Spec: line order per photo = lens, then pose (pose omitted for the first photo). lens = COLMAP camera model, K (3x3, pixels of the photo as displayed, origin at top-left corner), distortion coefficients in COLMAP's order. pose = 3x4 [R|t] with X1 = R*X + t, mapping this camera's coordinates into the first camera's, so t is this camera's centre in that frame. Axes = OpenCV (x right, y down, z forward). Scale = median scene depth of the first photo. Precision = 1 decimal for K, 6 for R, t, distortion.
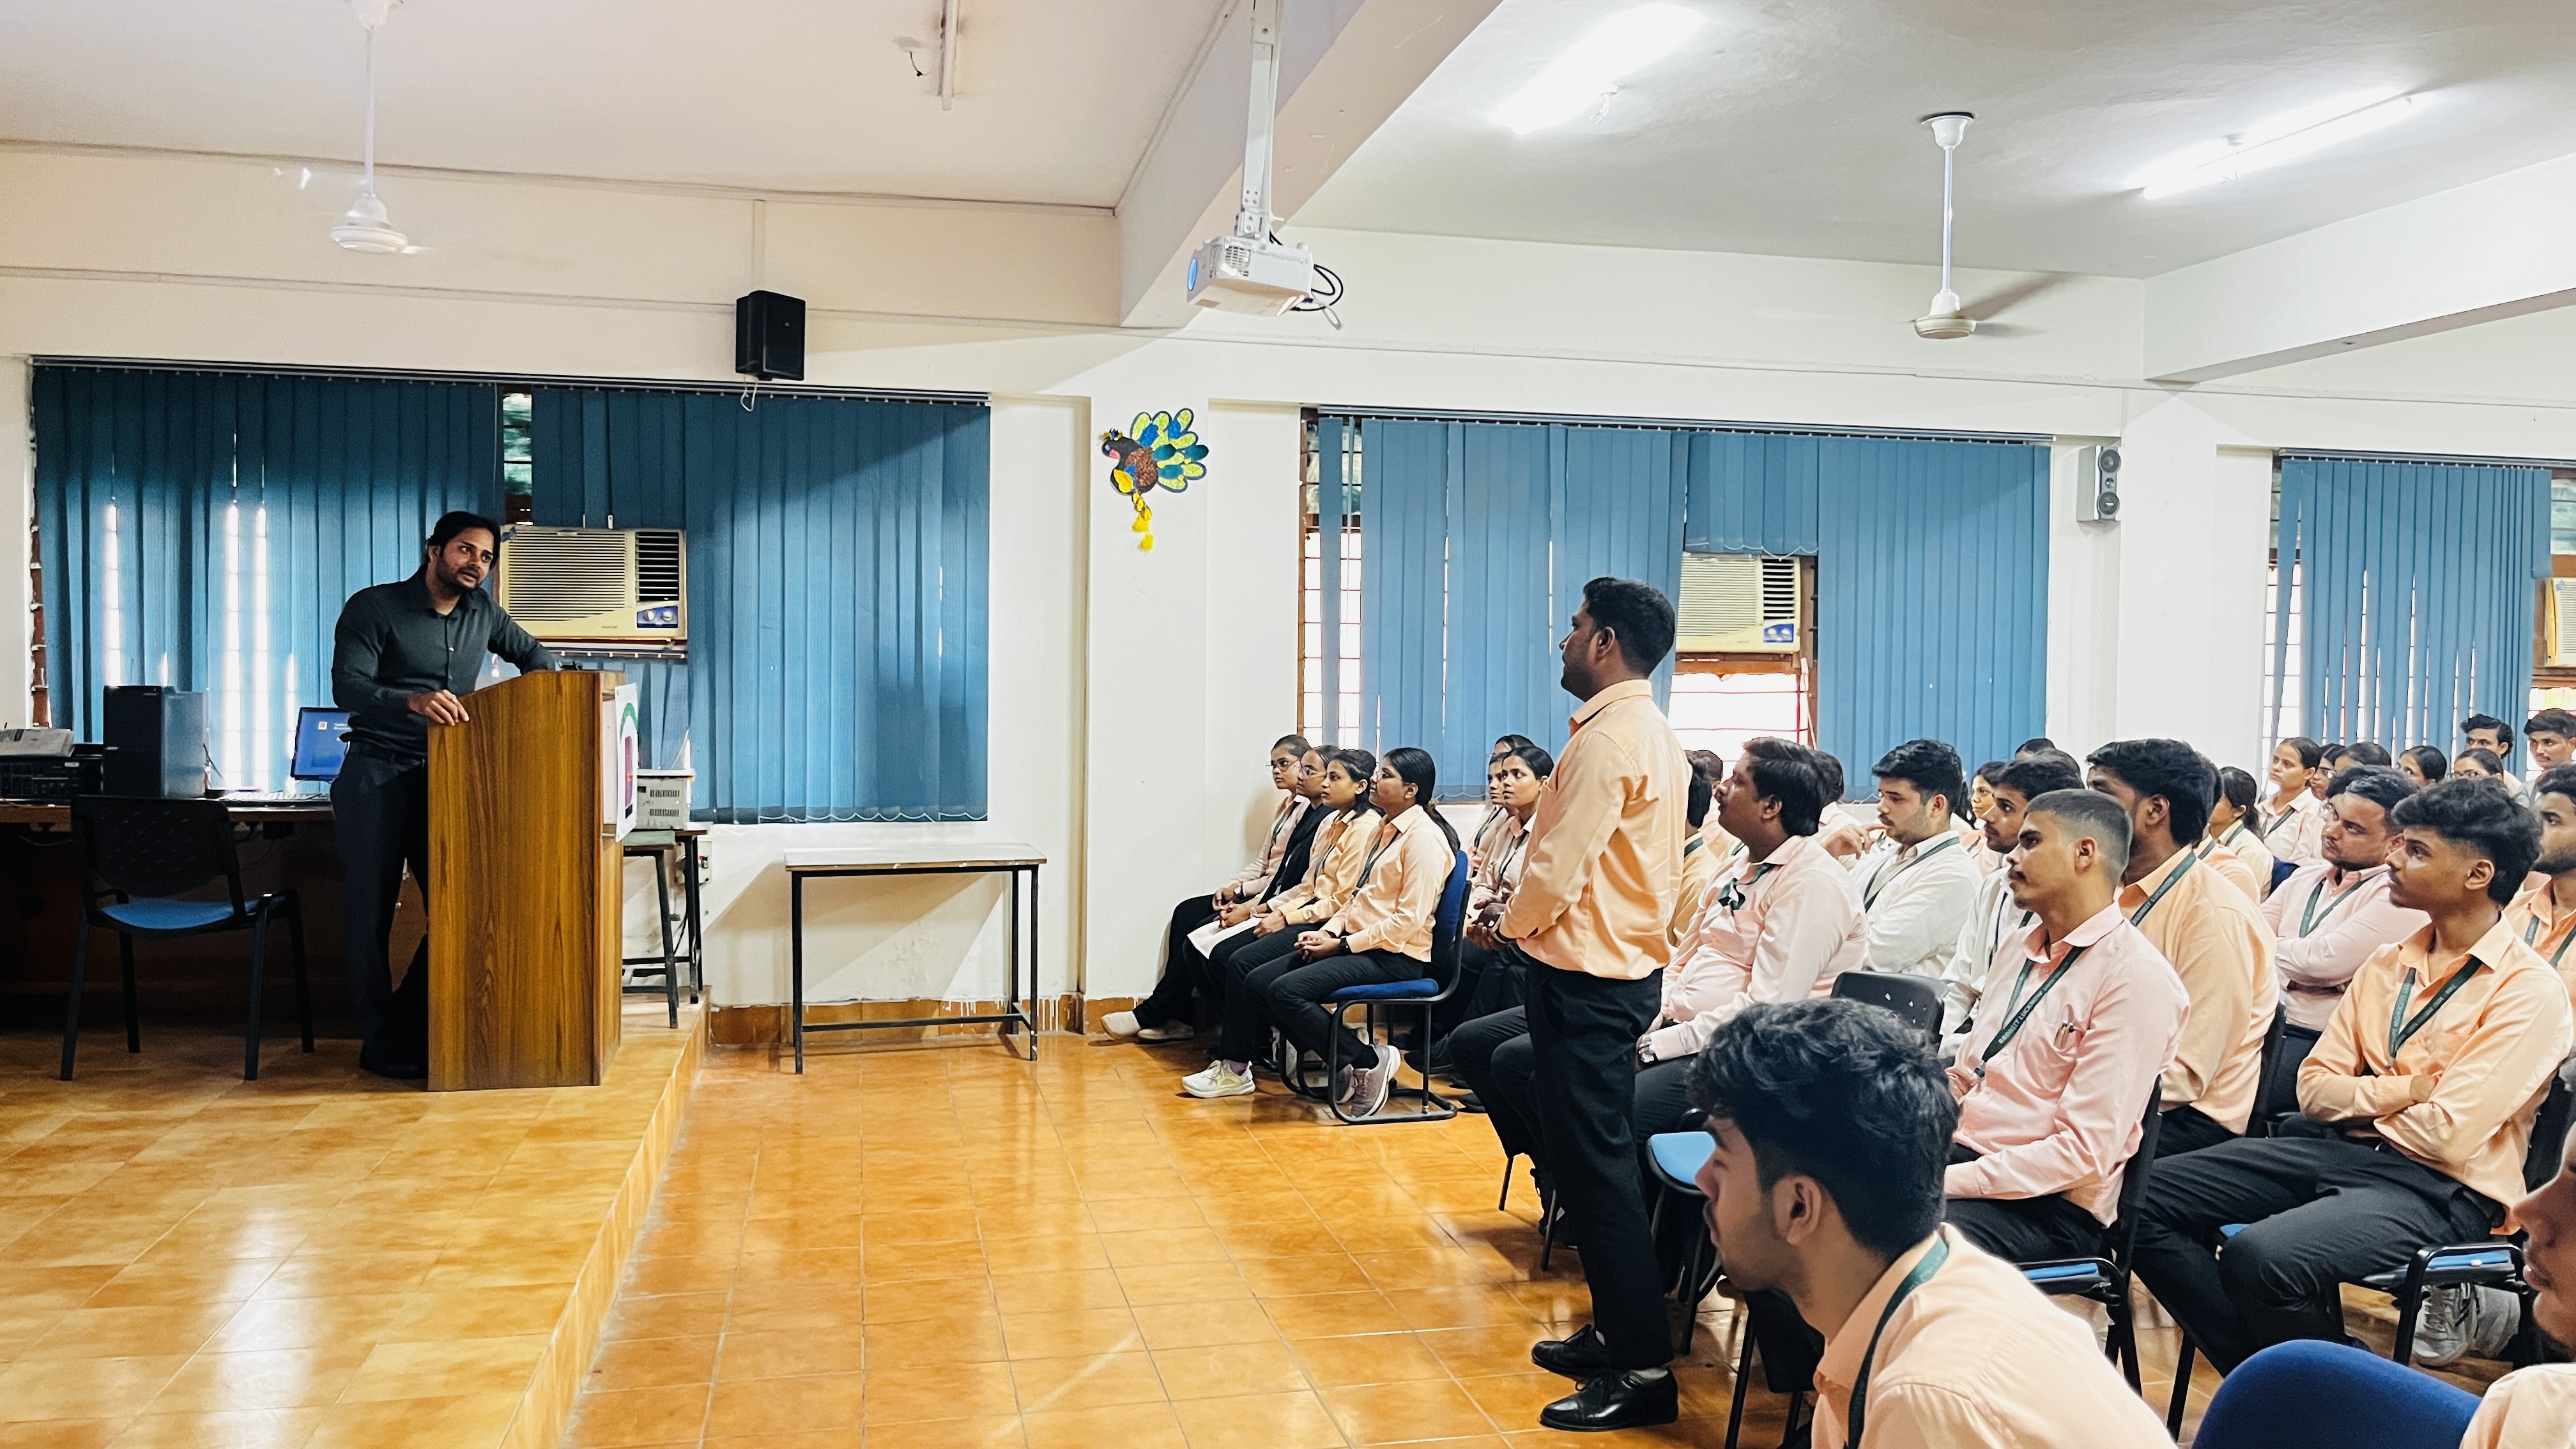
lens RADIAL K [[1941.4, 0, 1321.6], [0, 1941.4, 746.6], [0, 0, 1]] dist [0.045244, -0.056872]
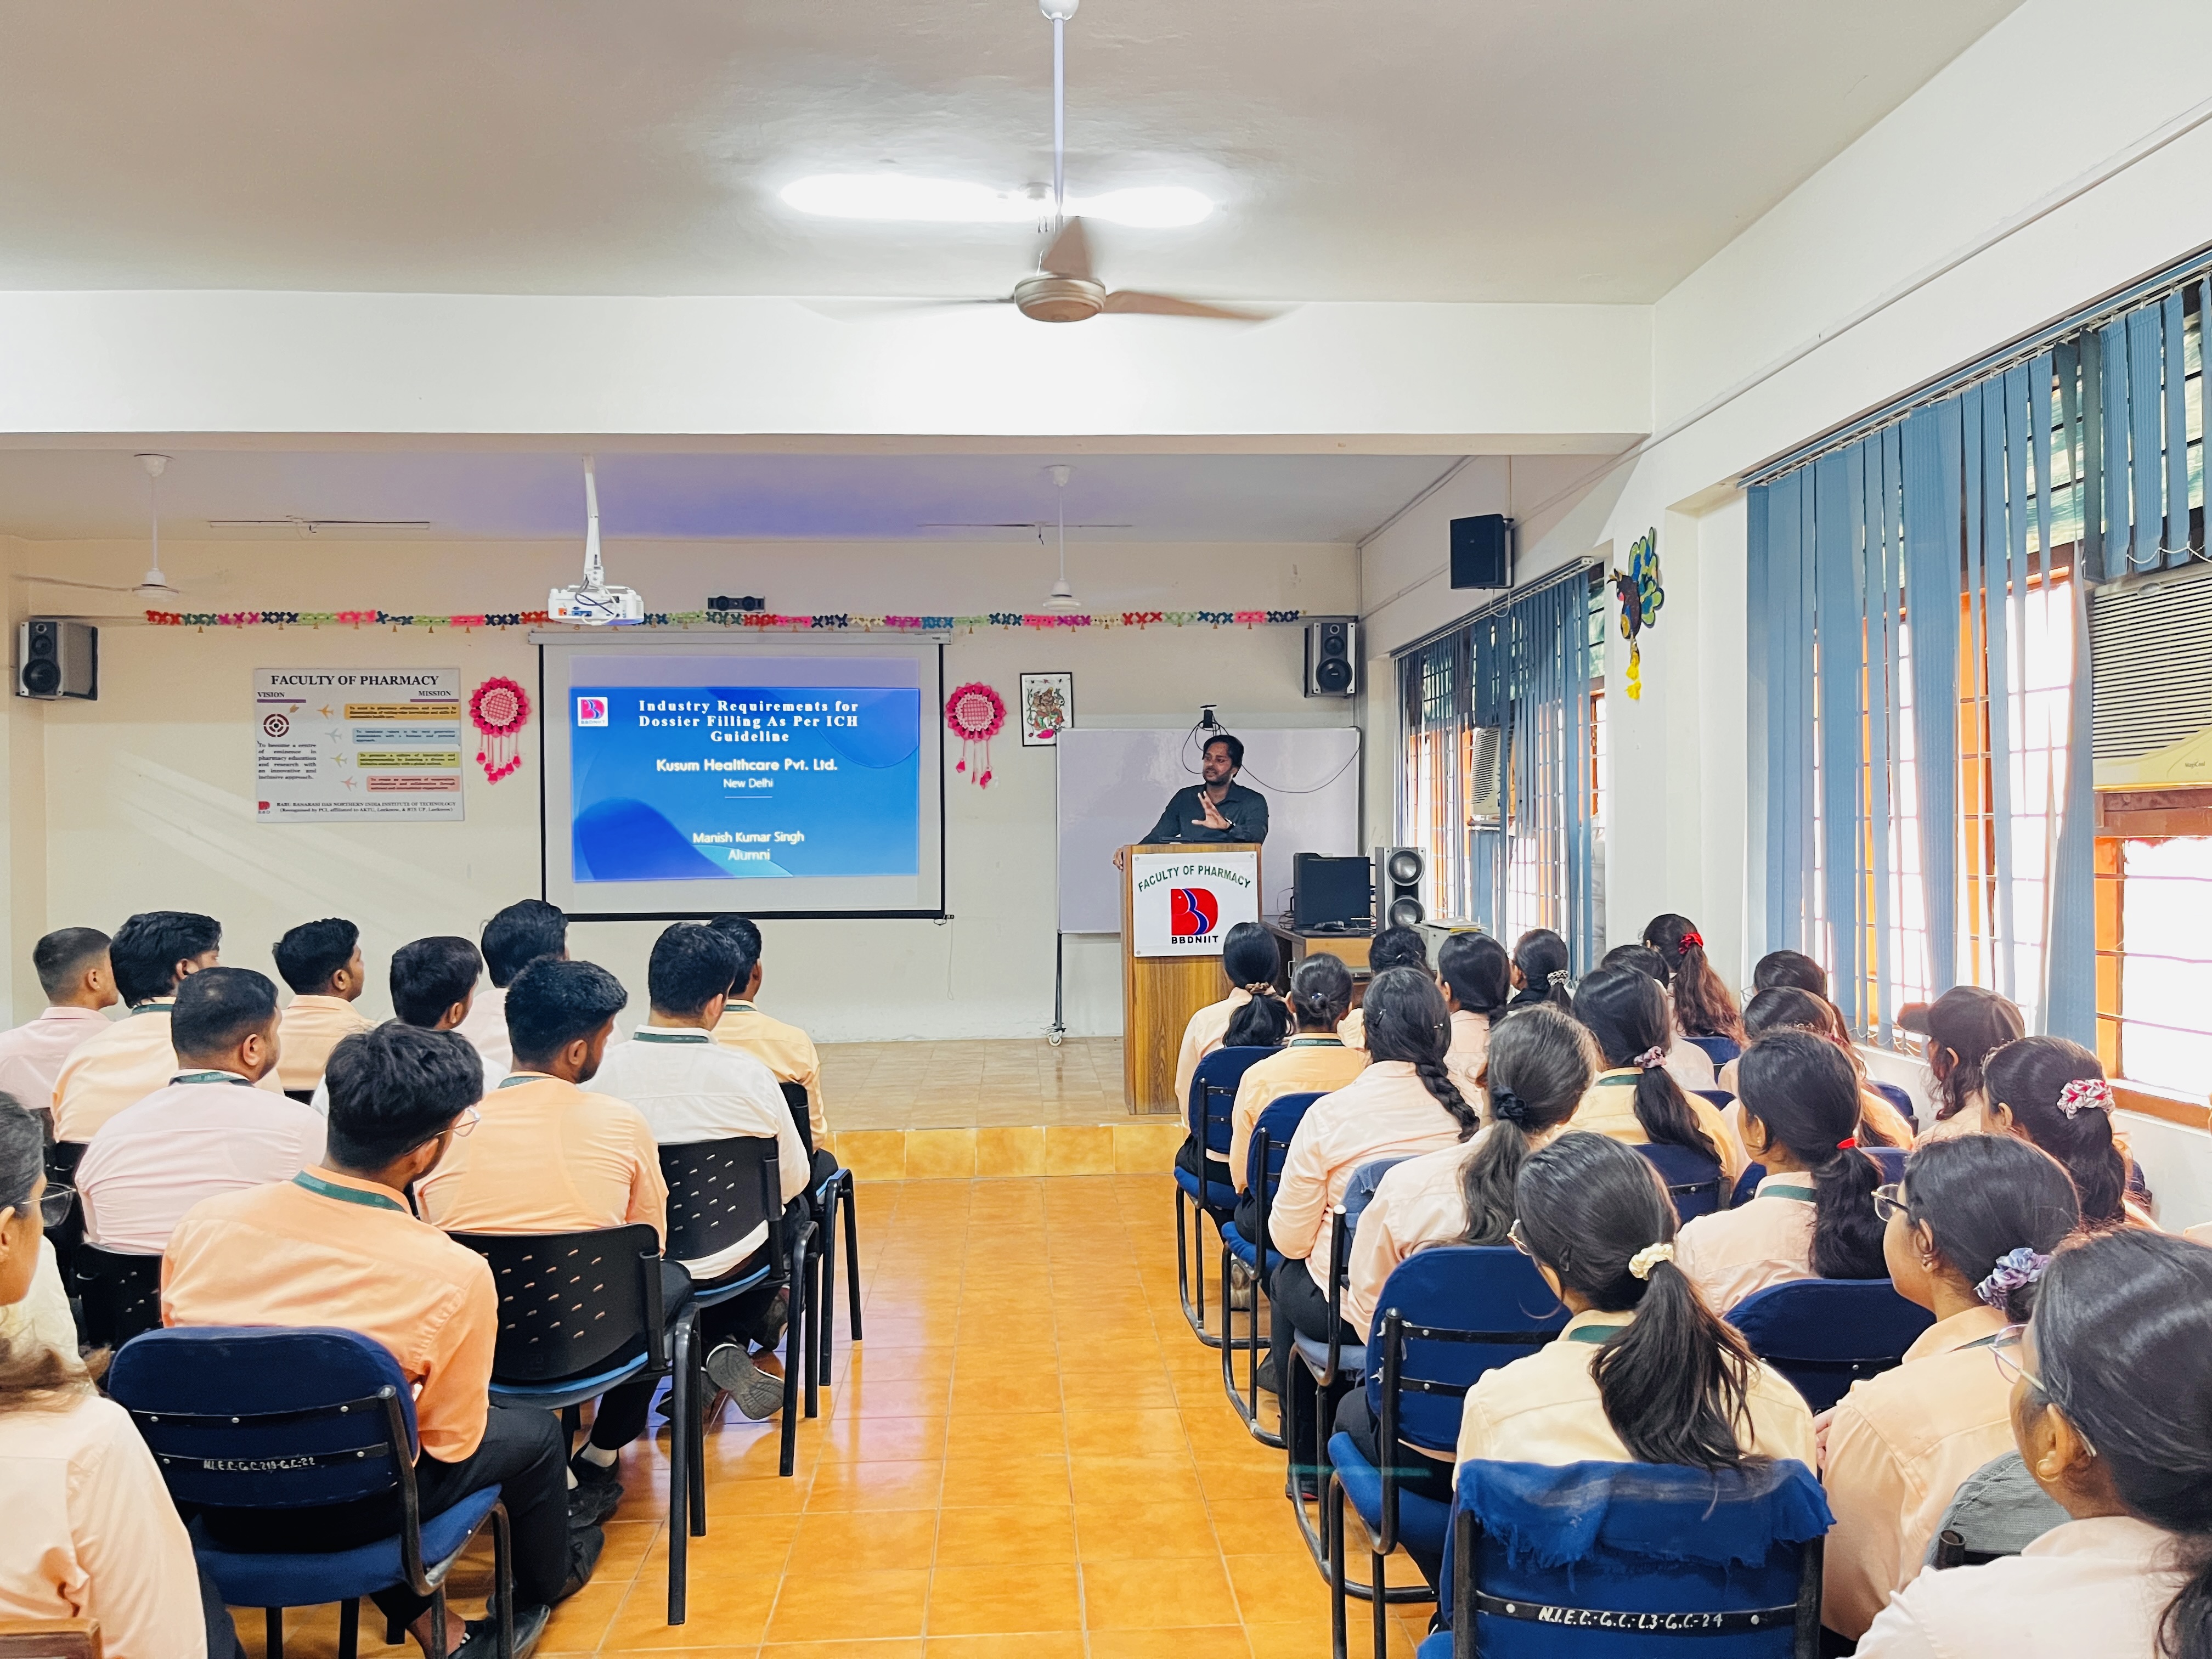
lens RADIAL K [[1670.0, 0, 1115.2], [0, 1670.0, 830.9], [0, 0, 1]] dist [0.054050, -0.080795]
pose [[-0.169945, -0.011412, -0.985387, 0.745097], [-0.032617, 0.999450, -0.005950, -0.032683], [0.984914, 0.031129, -0.170224, 0.972066]]
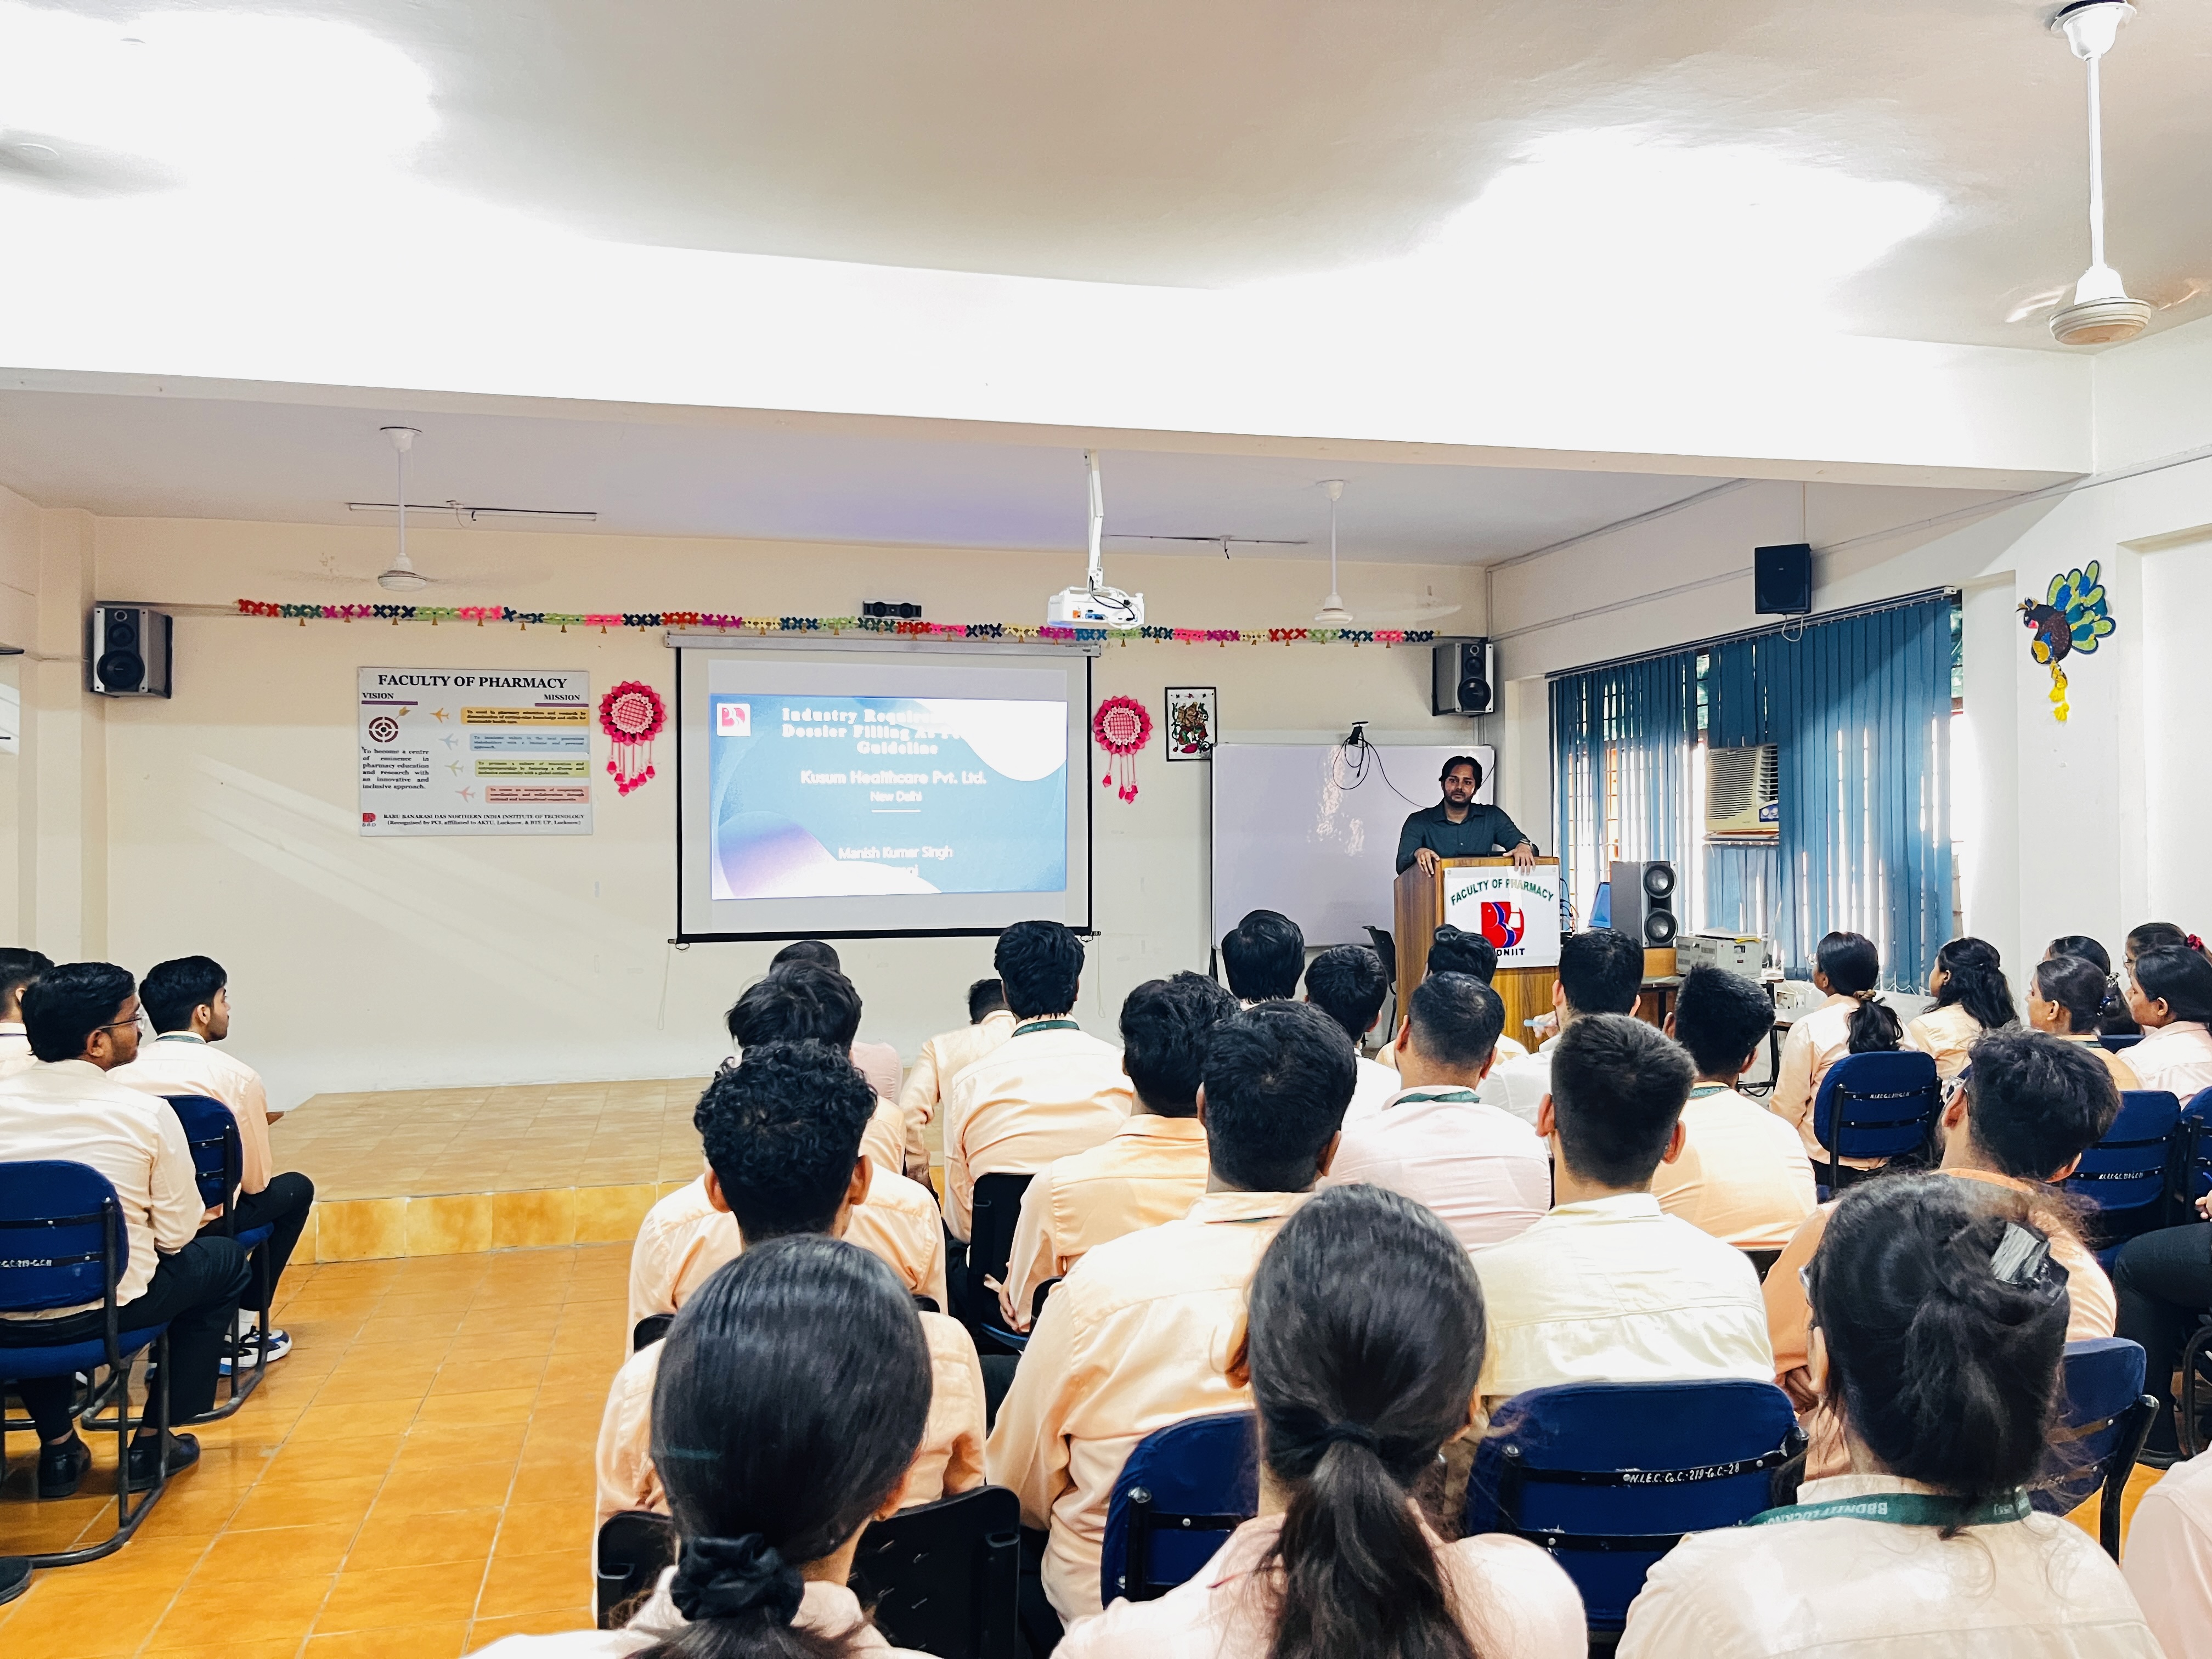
lens RADIAL K [[1670.0, 0, 1115.7], [0, 1670.0, 825.4], [0, 0, 1]] dist [0.054050, -0.080795]
pose [[0.017460, -0.027502, -0.999469, 0.764589], [-0.031423, 0.999113, -0.028042, -0.015095], [0.999354, 0.031896, 0.016580, 0.577455]]
